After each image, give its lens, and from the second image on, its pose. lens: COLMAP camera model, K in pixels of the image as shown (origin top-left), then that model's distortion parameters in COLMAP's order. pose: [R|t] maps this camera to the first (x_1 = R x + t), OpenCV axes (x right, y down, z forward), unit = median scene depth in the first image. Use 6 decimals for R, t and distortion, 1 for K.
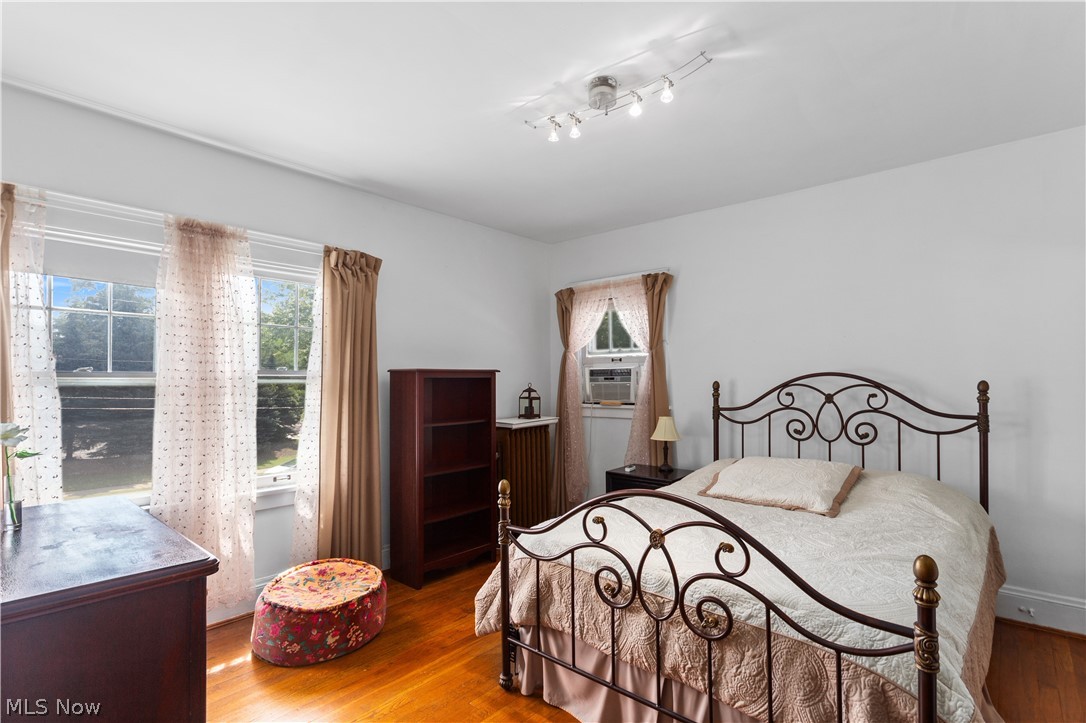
lens RADIAL K [[528.9, 0, 548.2], [0, 528.9, 375.4], [0, 0, 1]] dist [-0.002437, -0.000291]
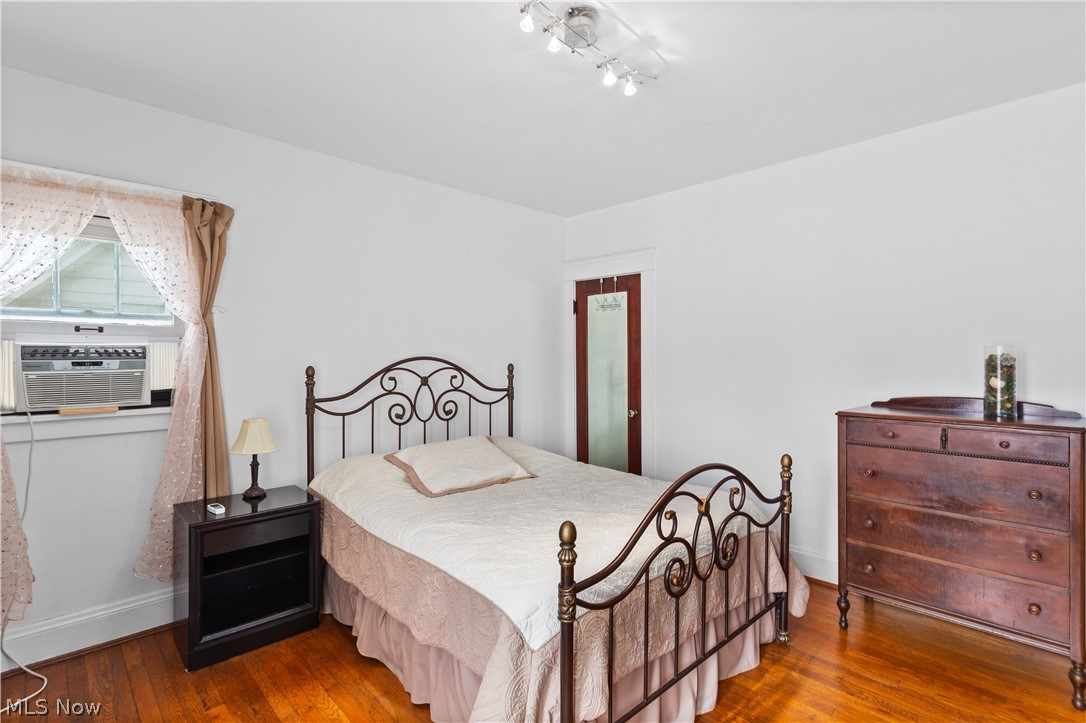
lens RADIAL K [[522.5, 0, 543.1], [0, 522.5, 358.1], [0, 0, 1]] dist [0.001408, 0.000022]
pose [[0.094479, 0.003331, 0.995521, -0.496053], [-0.006616, 0.999974, -0.002718, -0.001481], [-0.995505, -0.006330, 0.094499, 0.662418]]
